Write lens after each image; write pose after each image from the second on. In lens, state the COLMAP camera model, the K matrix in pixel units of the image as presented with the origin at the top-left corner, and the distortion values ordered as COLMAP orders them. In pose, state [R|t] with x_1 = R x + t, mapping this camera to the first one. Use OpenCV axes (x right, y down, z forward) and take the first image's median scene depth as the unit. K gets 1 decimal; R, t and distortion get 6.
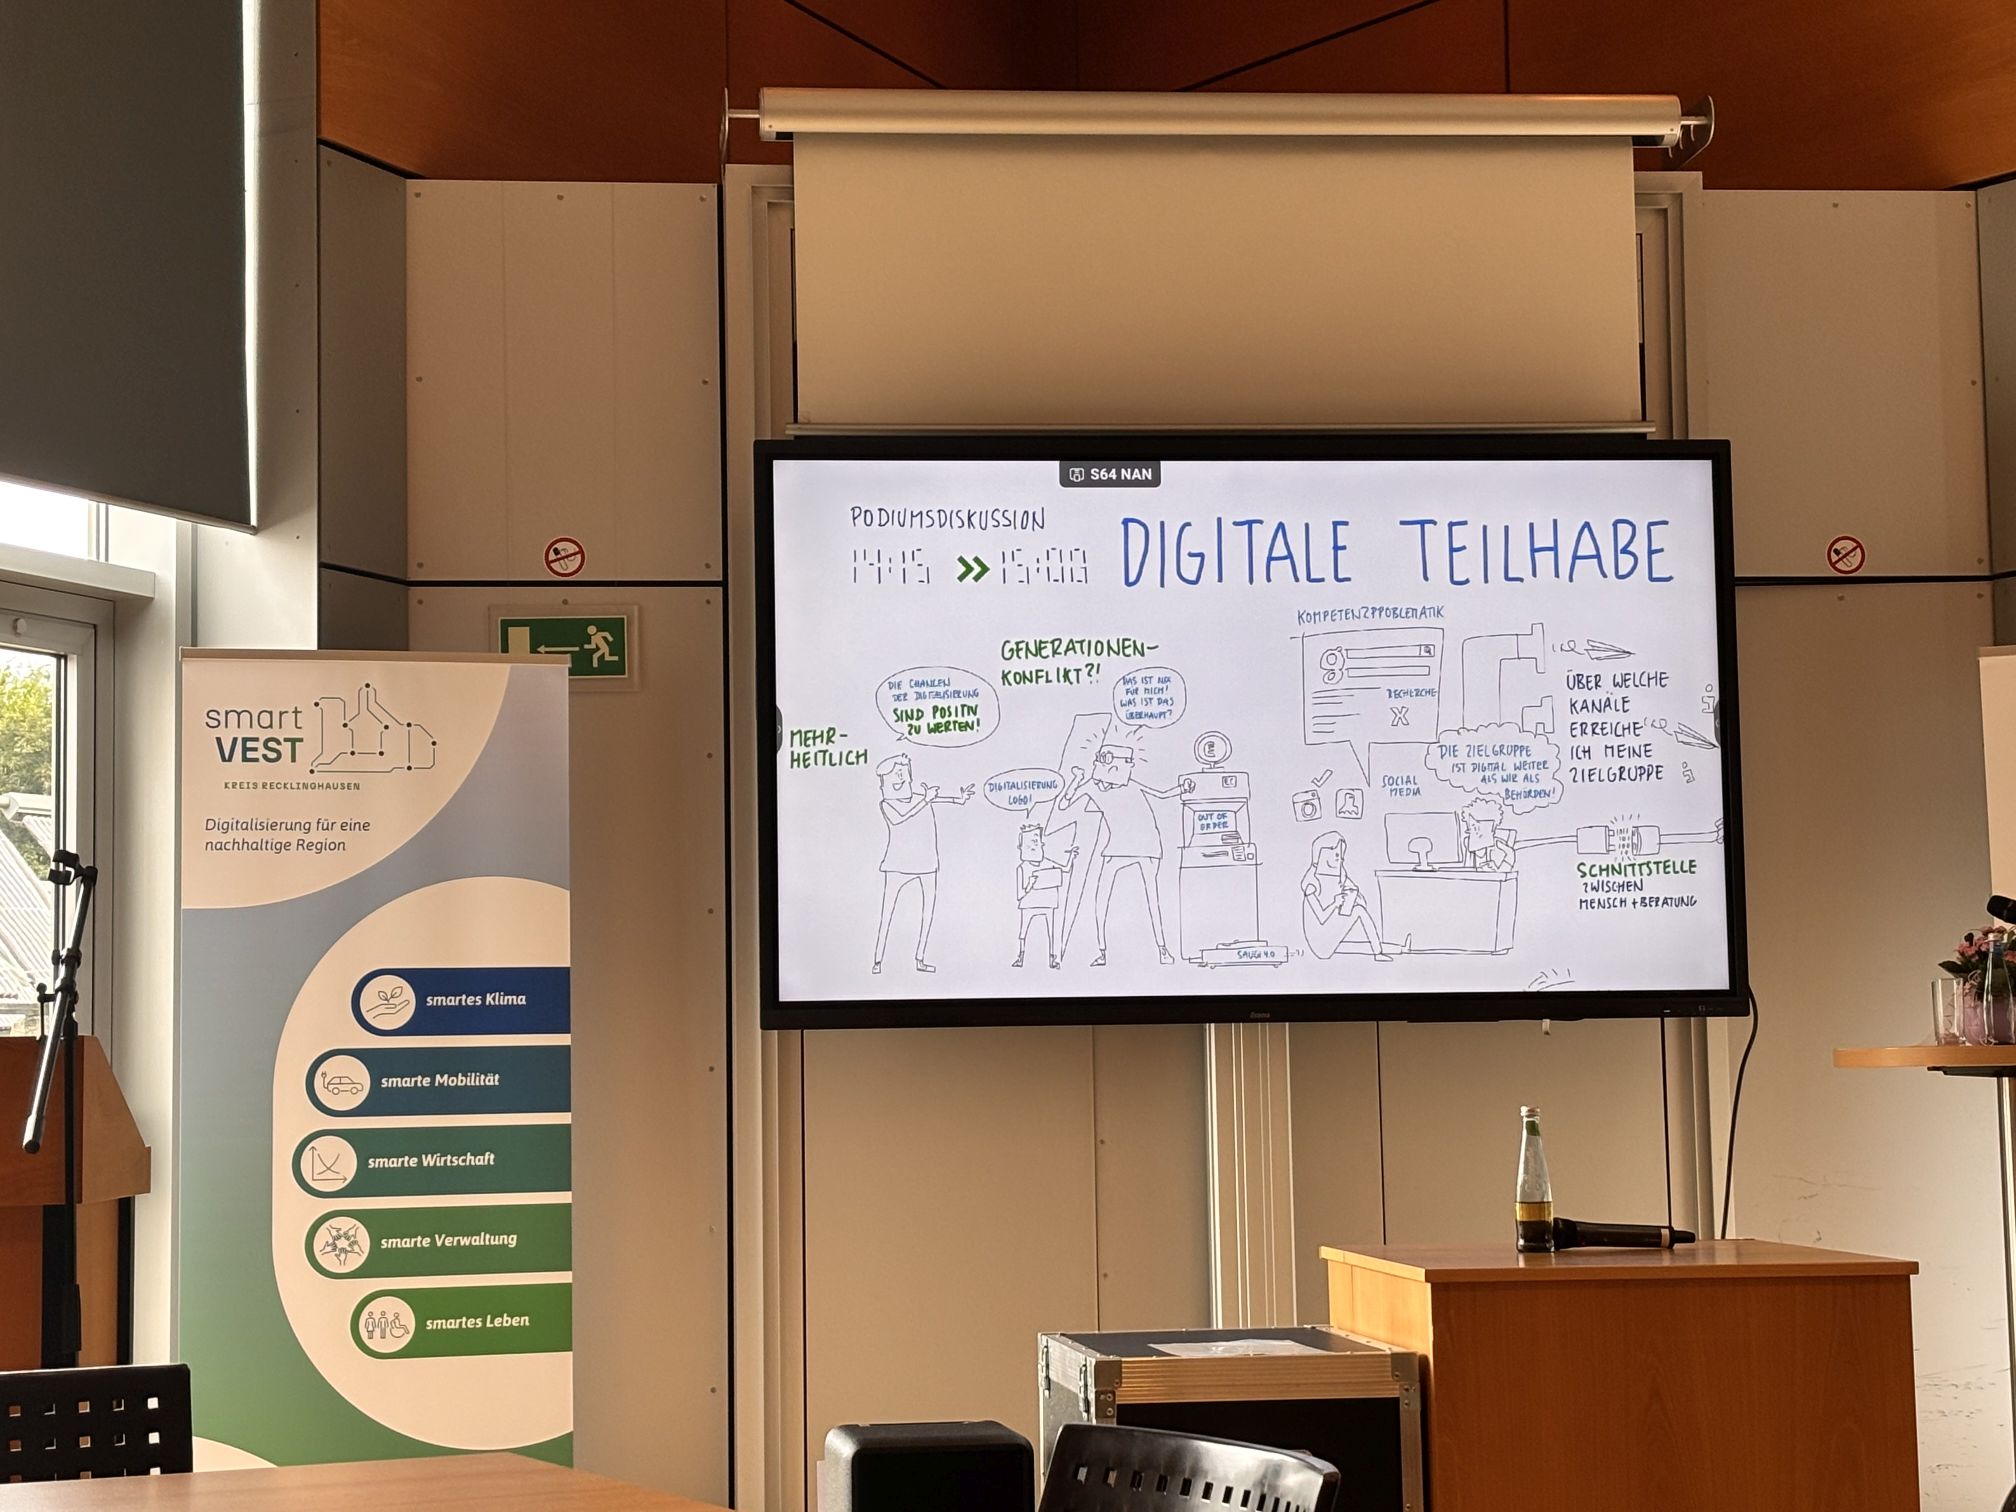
lens RADIAL K [[3836.6, 0, 1008.0], [0, 3836.6, 756.0], [0, 0, 1]] dist [0.310818, -1.325016]
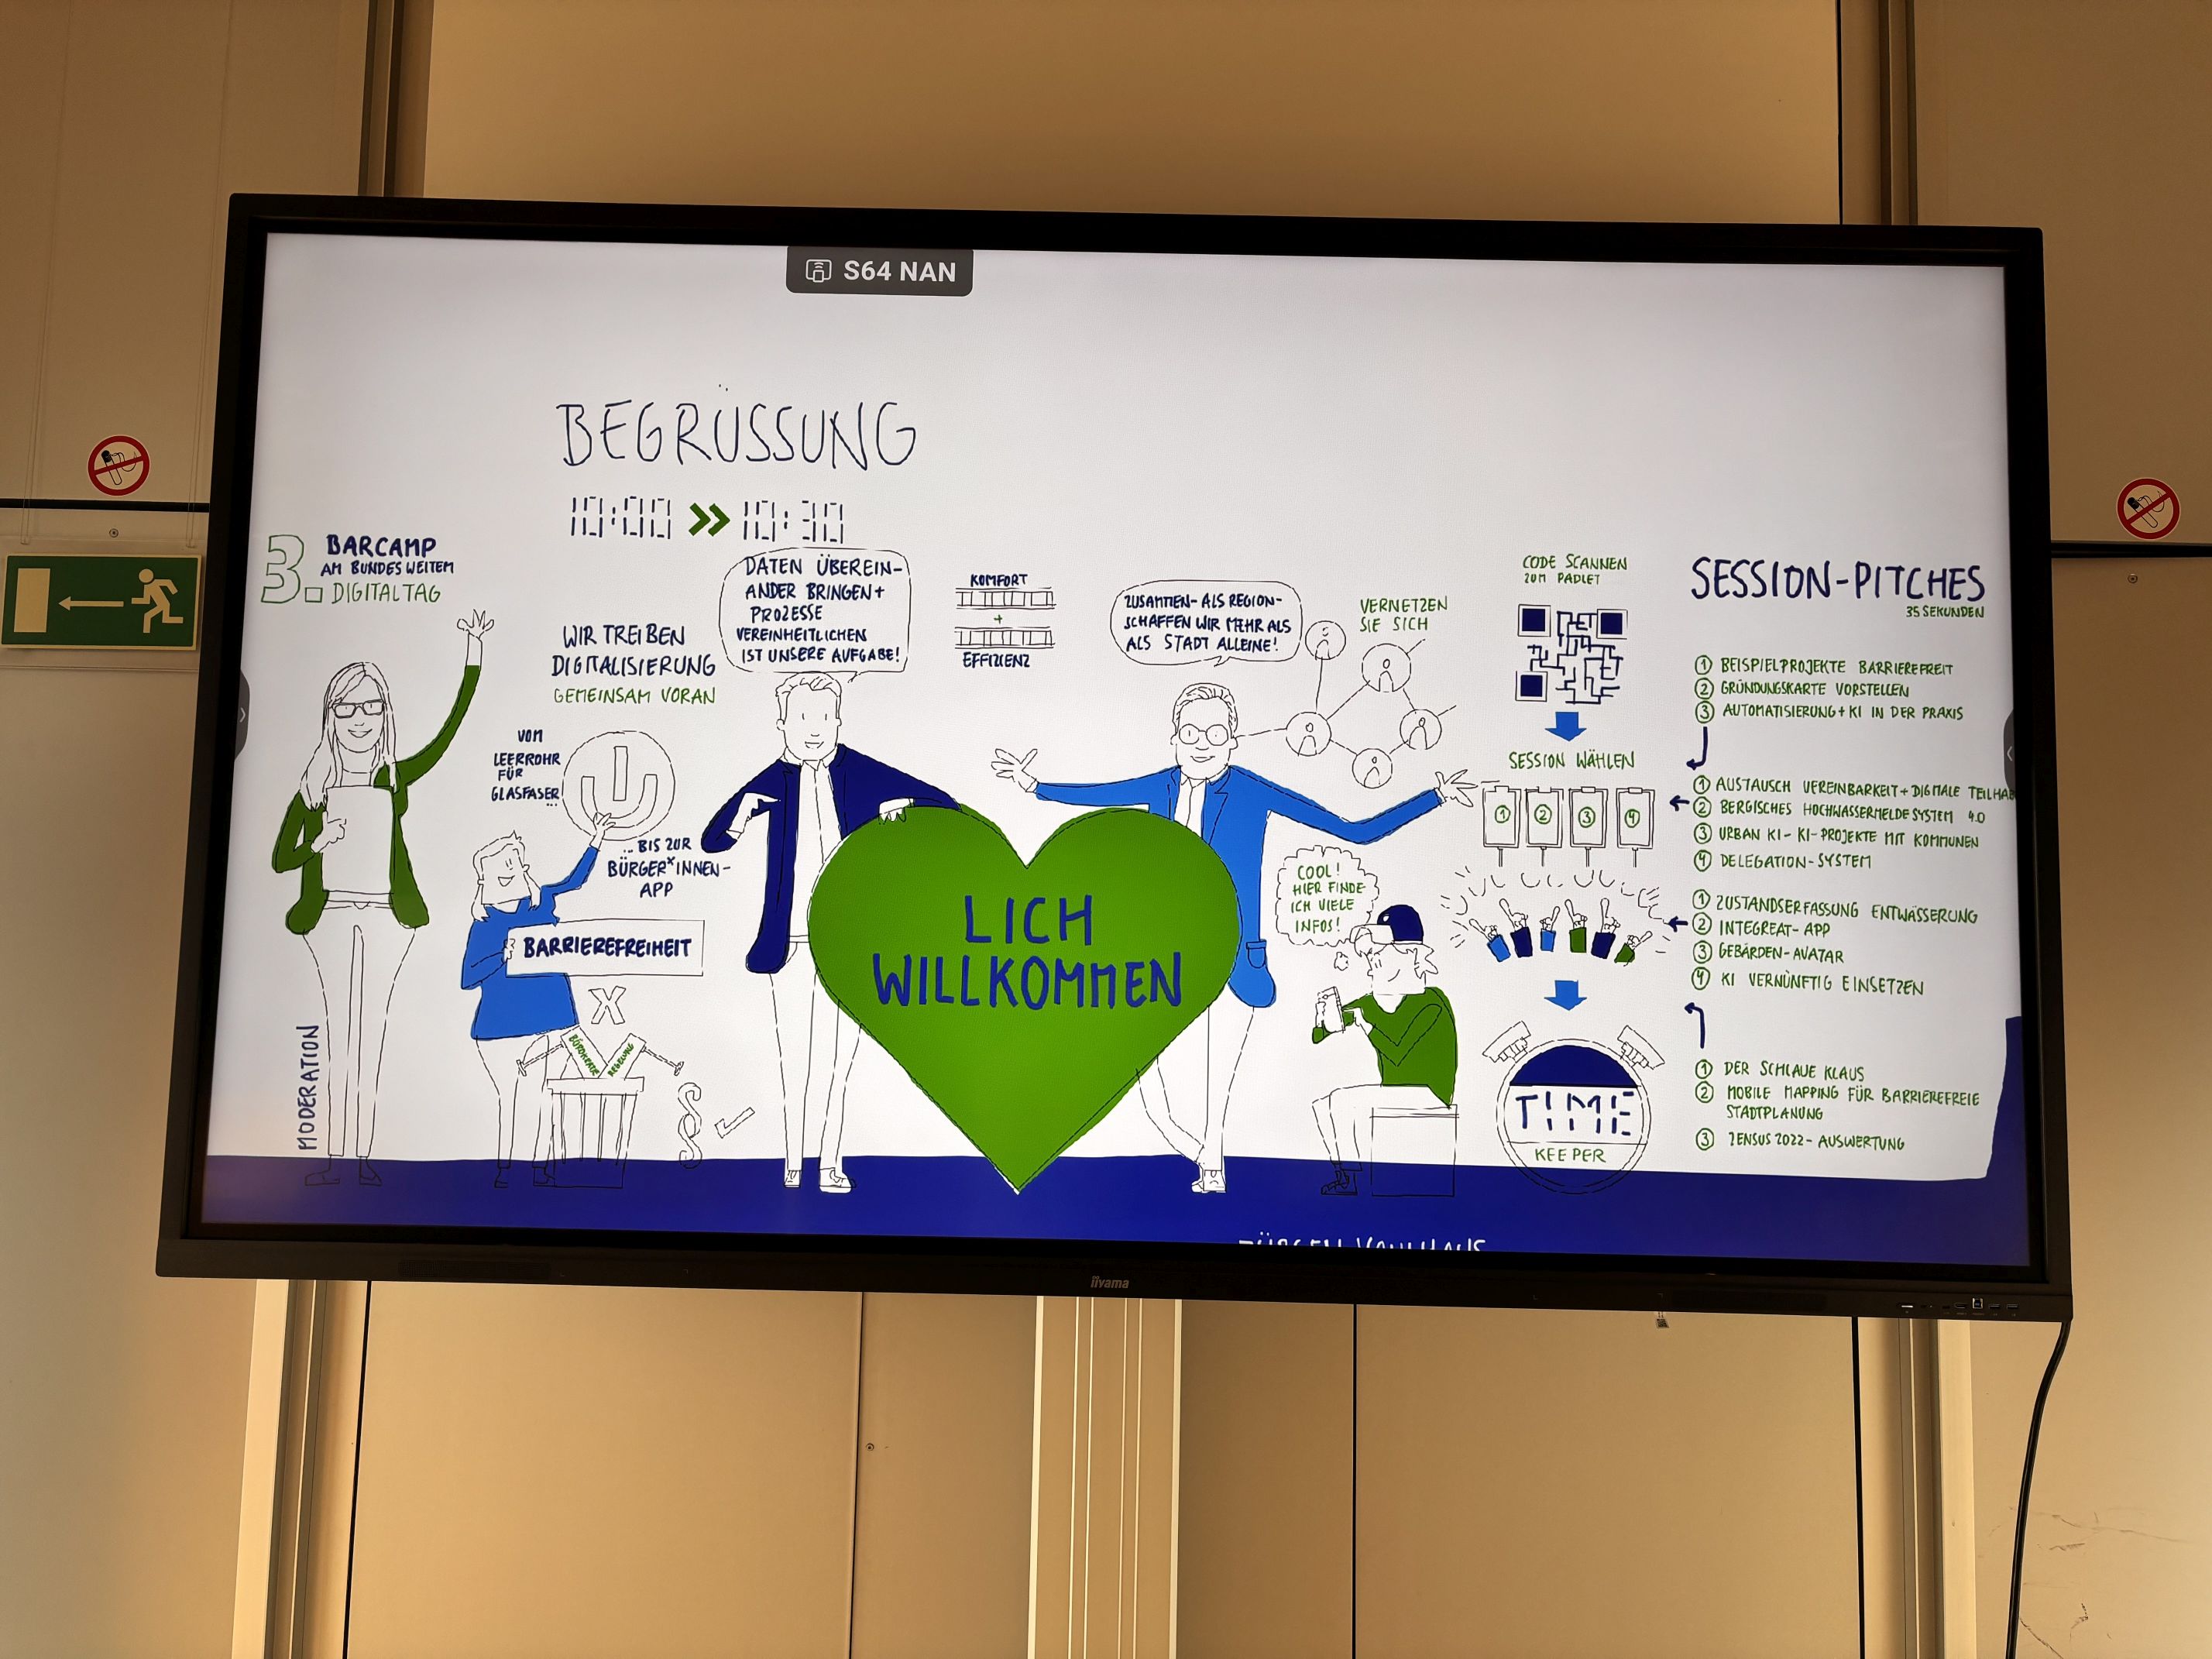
lens RADIAL K [[1698.5, 0, 1106.0], [0, 1698.5, 829.5], [0, 0, 1]] dist [0.036207, 0.001666]
pose [[0.992181, 0.026707, -0.121914, 0.090397], [-0.027528, 0.999608, -0.005049, 0.006928], [0.121731, 0.008365, 0.992528, 0.760097]]
